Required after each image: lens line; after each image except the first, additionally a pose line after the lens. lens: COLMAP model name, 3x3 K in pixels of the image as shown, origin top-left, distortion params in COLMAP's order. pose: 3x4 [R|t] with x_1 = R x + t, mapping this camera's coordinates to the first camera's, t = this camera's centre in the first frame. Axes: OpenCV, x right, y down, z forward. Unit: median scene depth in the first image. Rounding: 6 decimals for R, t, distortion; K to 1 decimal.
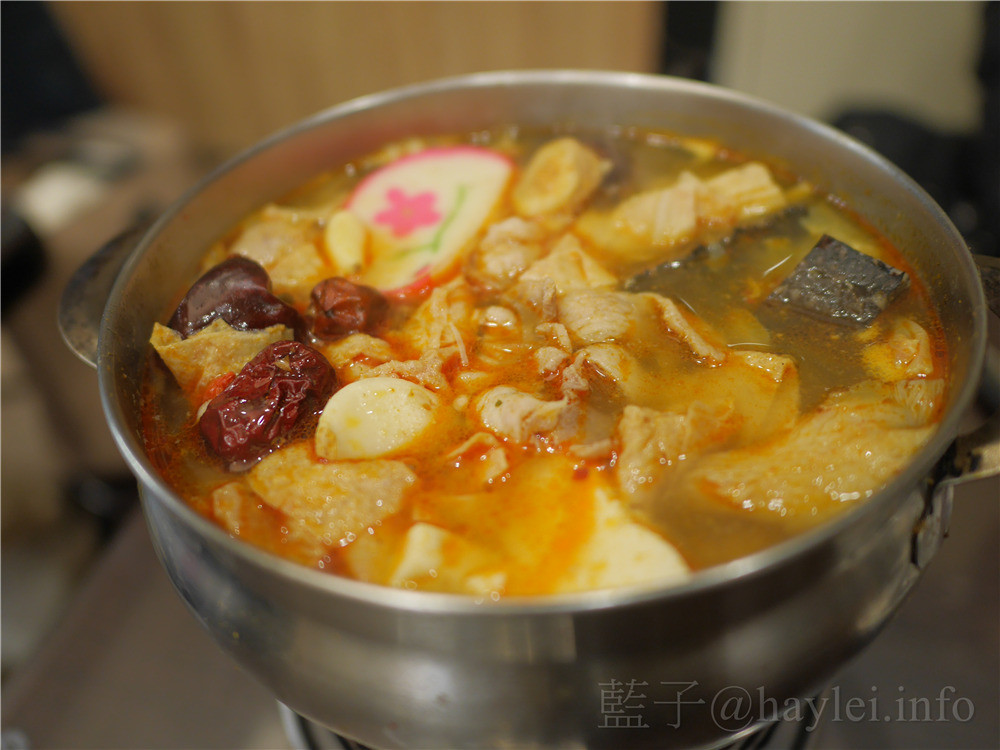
lens RADIAL K [[807.3, 0, 500.0], [0, 807.3, 375.0], [0, 0, 1]] dist [-0.035856, 0.006359]
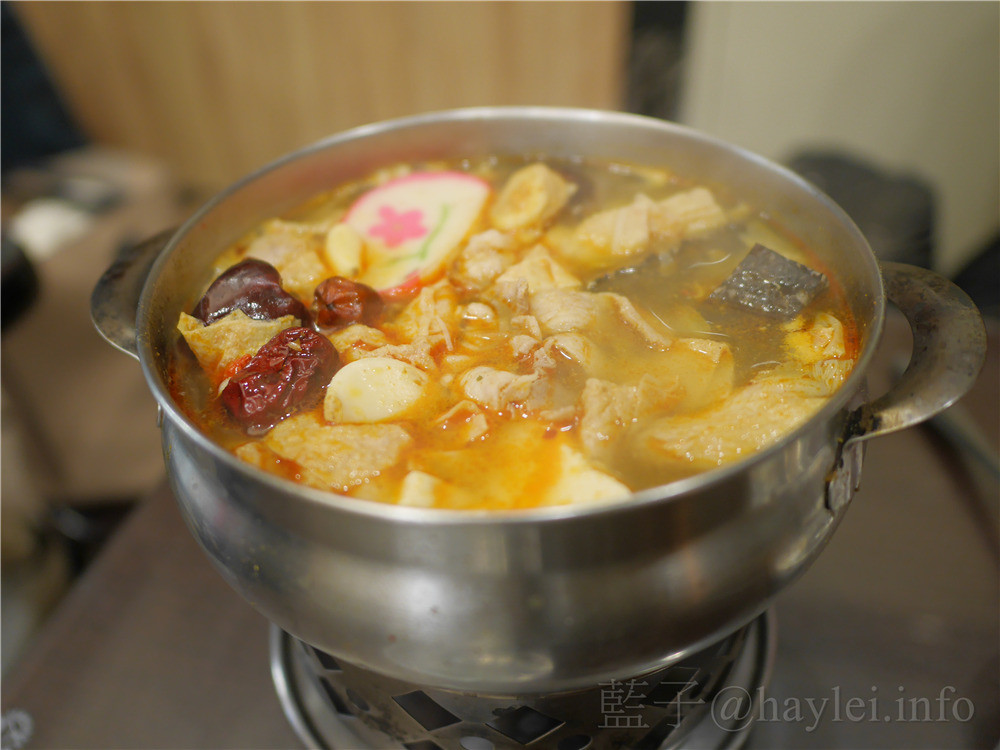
lens RADIAL K [[807.3, 0, 500.0], [0, 807.3, 375.0], [0, 0, 1]] dist [-0.035856, 0.006359]
pose [[0.999368, 0.001788, 0.035489, -0.012989], [0.000147, 0.998517, -0.054446, 0.088200], [-0.035534, 0.054417, 0.997886, -0.163496]]
